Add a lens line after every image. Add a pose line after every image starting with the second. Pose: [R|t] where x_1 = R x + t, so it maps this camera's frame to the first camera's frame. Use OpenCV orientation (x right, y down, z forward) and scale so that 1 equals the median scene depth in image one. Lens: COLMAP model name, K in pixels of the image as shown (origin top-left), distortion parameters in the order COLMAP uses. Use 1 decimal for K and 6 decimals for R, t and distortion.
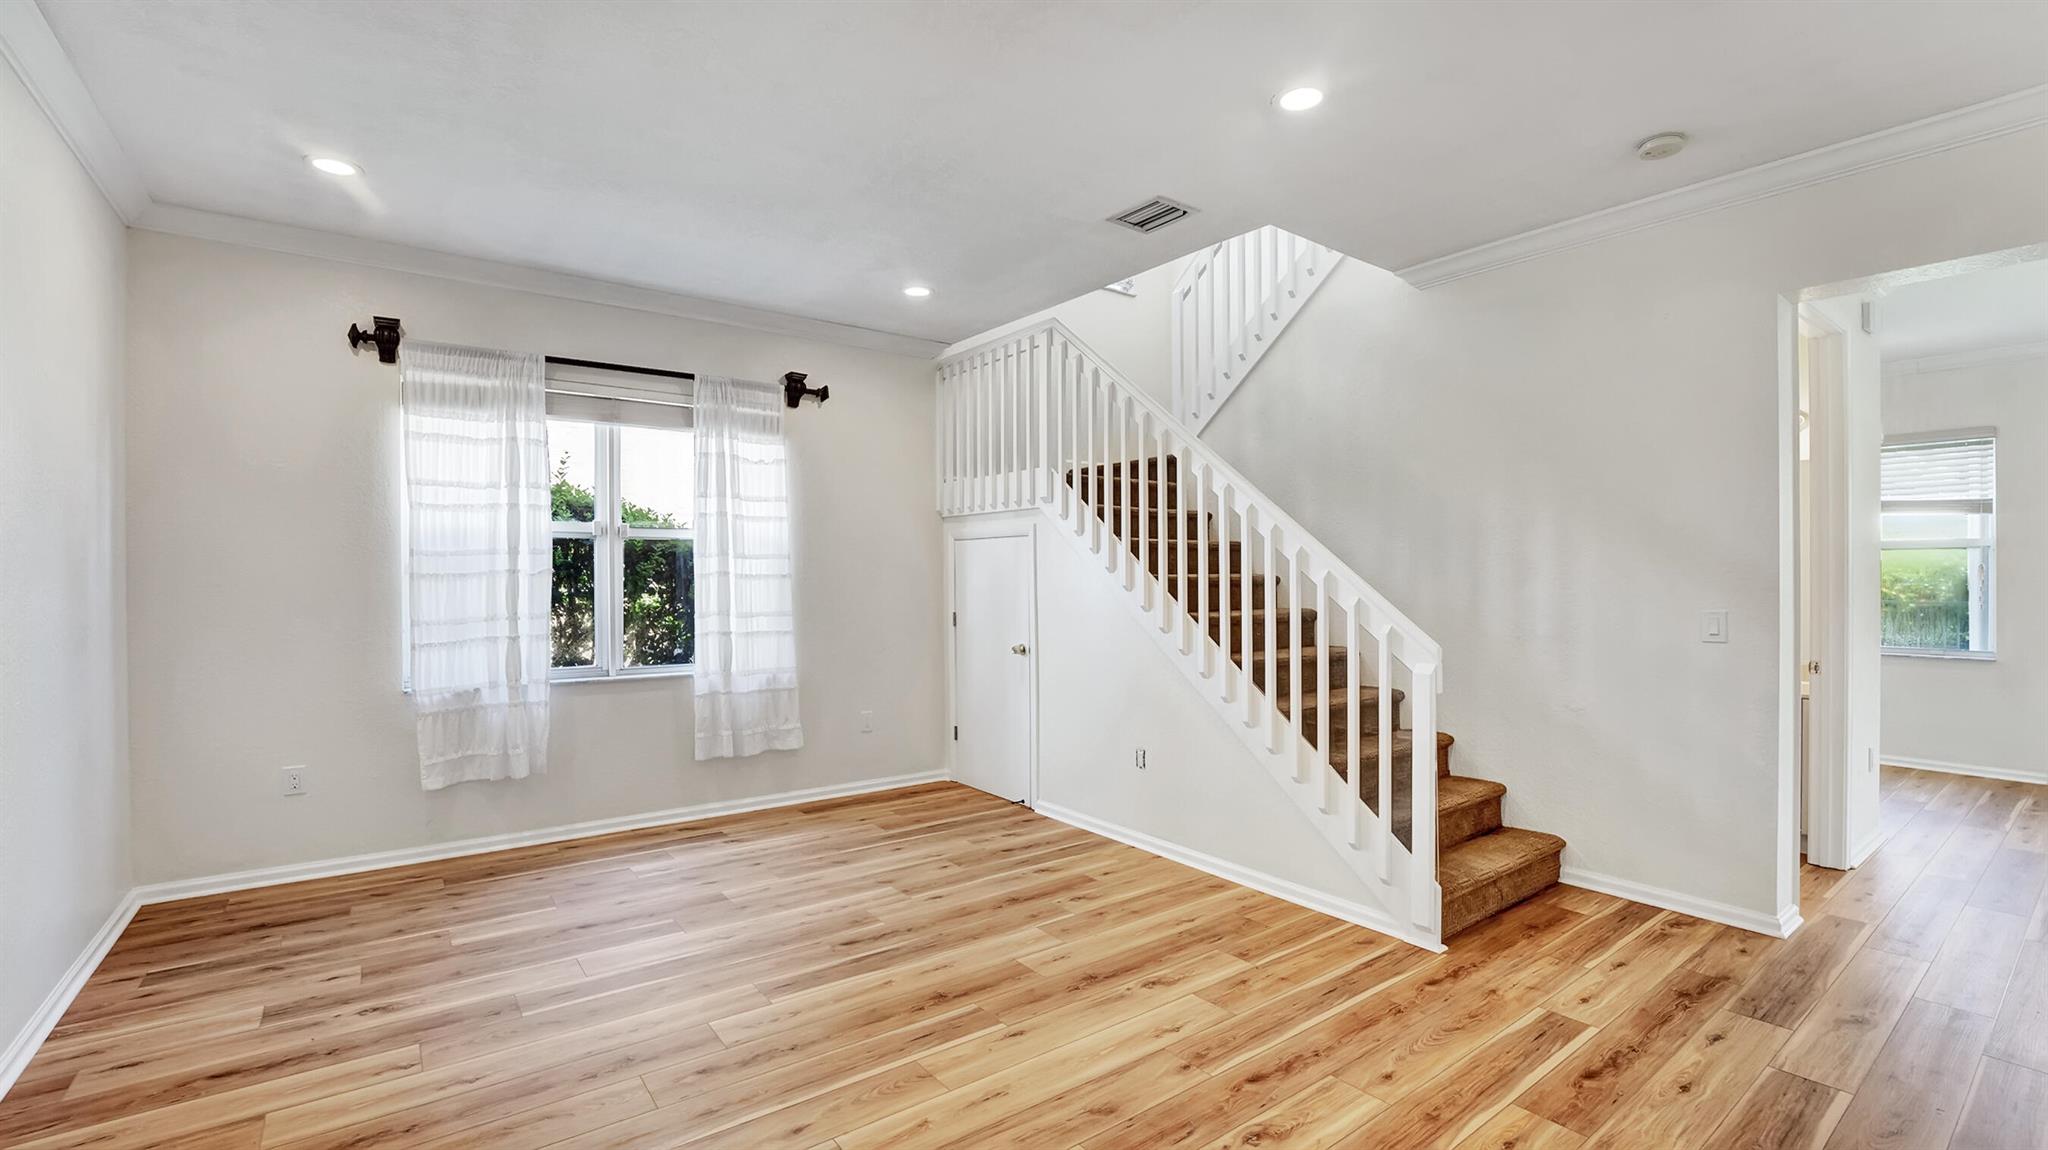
lens RADIAL K [[888.5, 0, 1032.9], [0, 888.5, 606.7], [0, 0, 1]] dist [-0.027922, 0.005363]
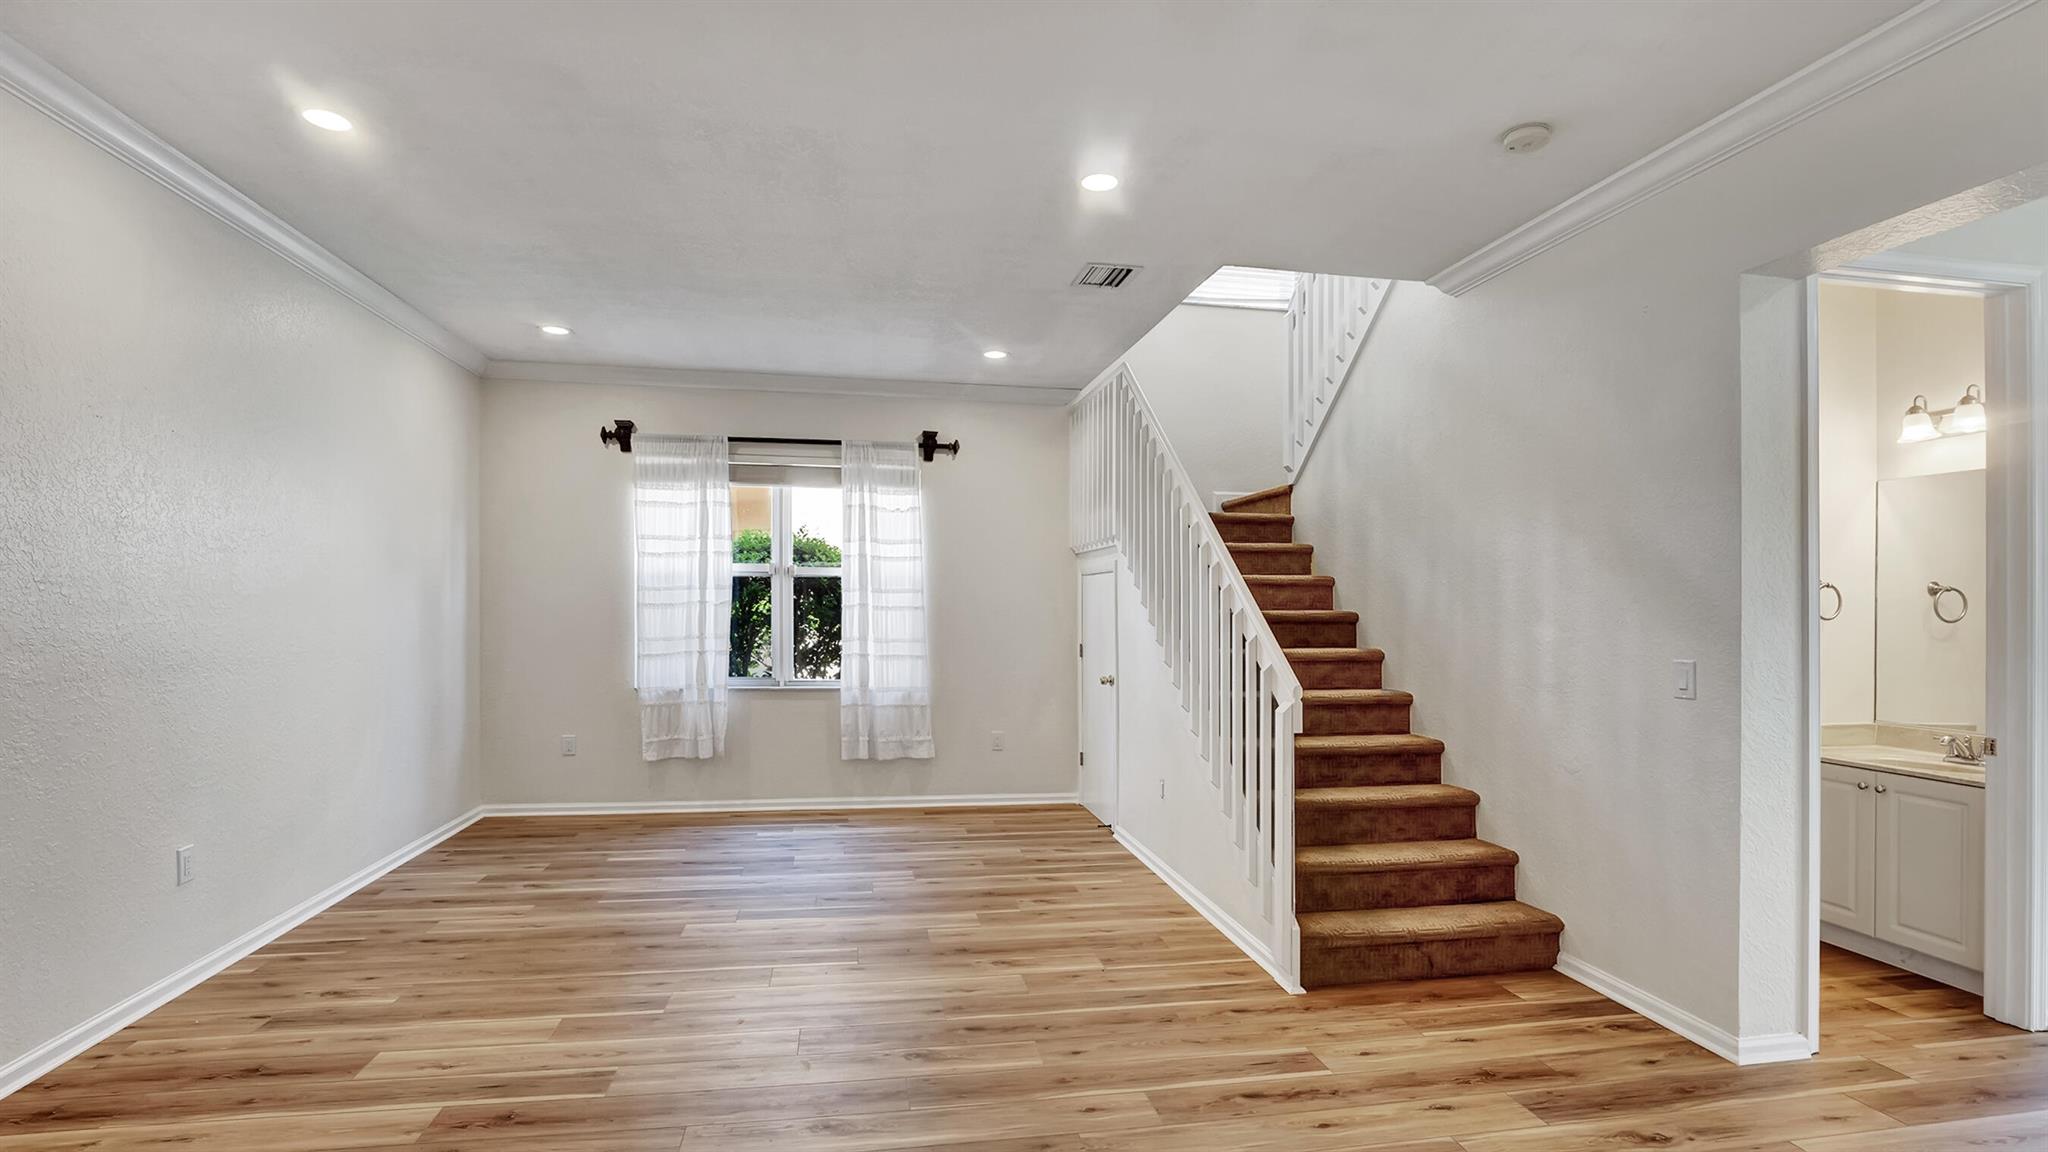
lens RADIAL K [[981.3, 0, 1023.1], [0, 981.3, 651.0], [0, 0, 1]] dist [-0.015018, -0.000615]
pose [[0.888518, 0.030503, -0.457827, 0.516241], [-0.026084, 0.999532, 0.015973, -0.002896], [0.458100, -0.002250, 0.888898, -0.090928]]
